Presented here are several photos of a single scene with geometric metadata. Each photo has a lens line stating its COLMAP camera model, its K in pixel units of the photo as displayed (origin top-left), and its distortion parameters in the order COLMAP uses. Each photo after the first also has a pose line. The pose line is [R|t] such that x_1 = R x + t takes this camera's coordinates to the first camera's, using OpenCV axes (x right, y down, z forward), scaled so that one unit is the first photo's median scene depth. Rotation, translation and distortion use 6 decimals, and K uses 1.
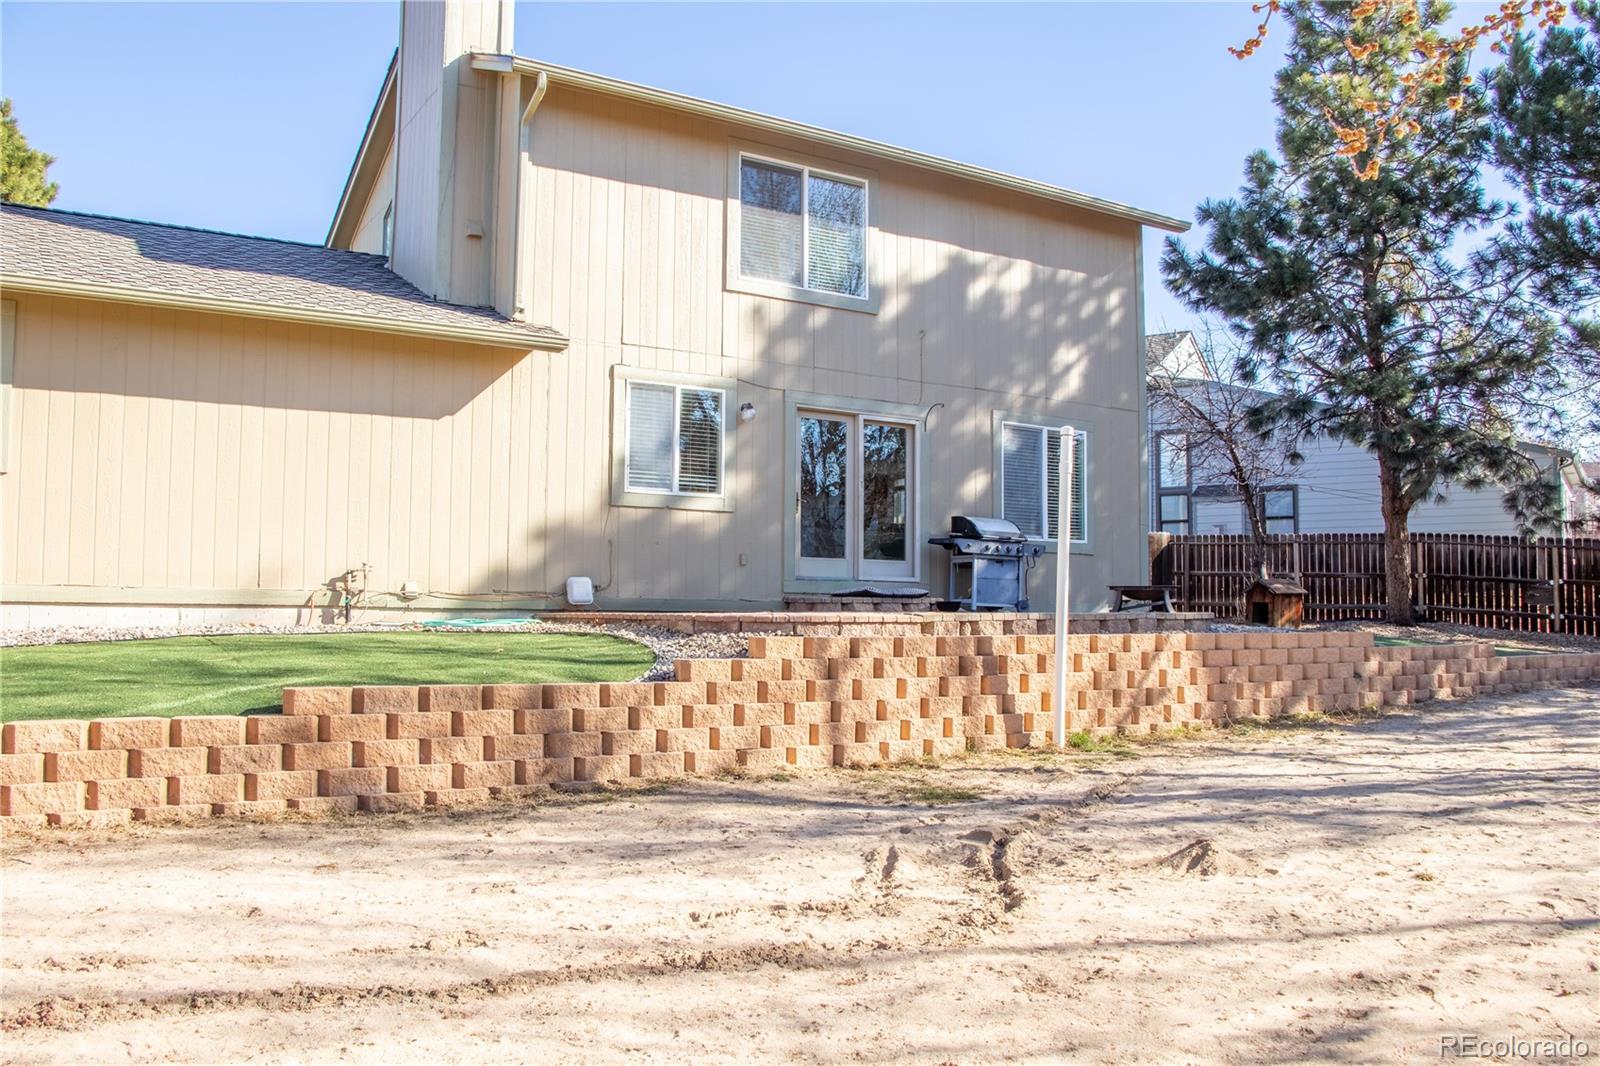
lens RADIAL K [[1360.8, 0, 869.4], [0, 1360.8, 539.9], [0, 0, 1]] dist [-0.169396, 0.138121]
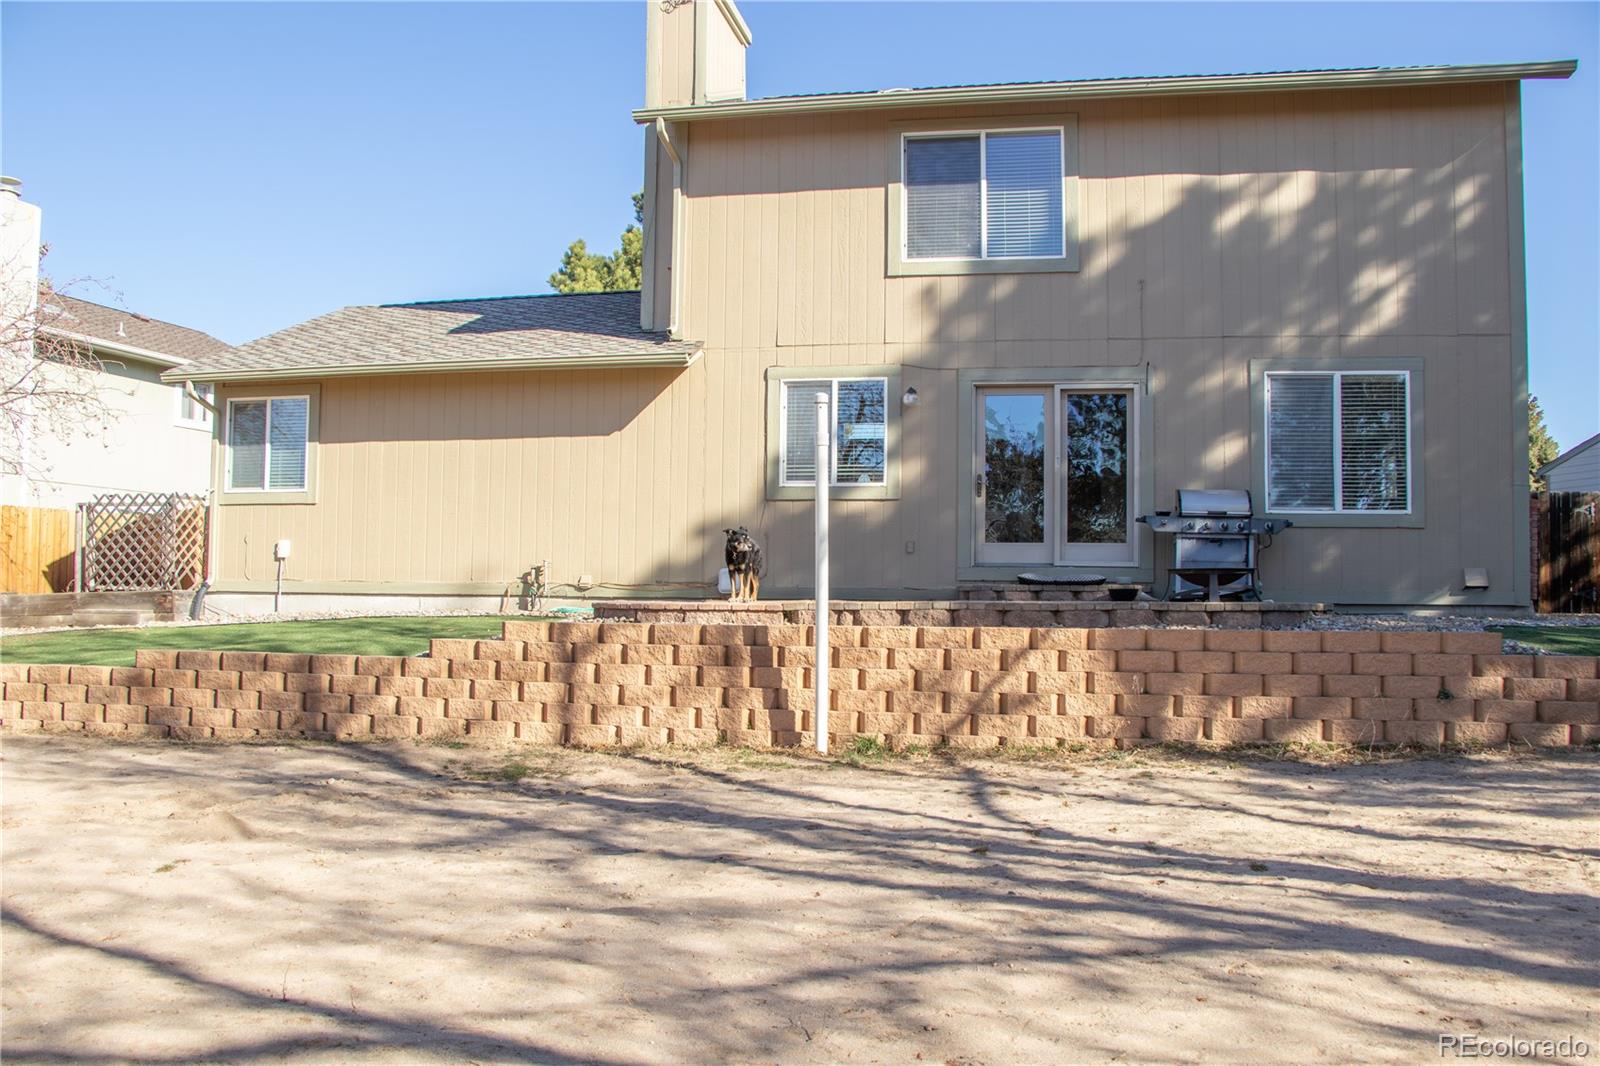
lens RADIAL K [[1360.8, 0, 798.1], [0, 1360.8, 558.1], [0, 0, 1]] dist [-0.169396, 0.138121]
pose [[0.689690, -0.019837, -0.723833, 0.569757], [0.034669, 0.999383, 0.005645, 0.014030], [0.723275, -0.028988, 0.689952, 0.264887]]
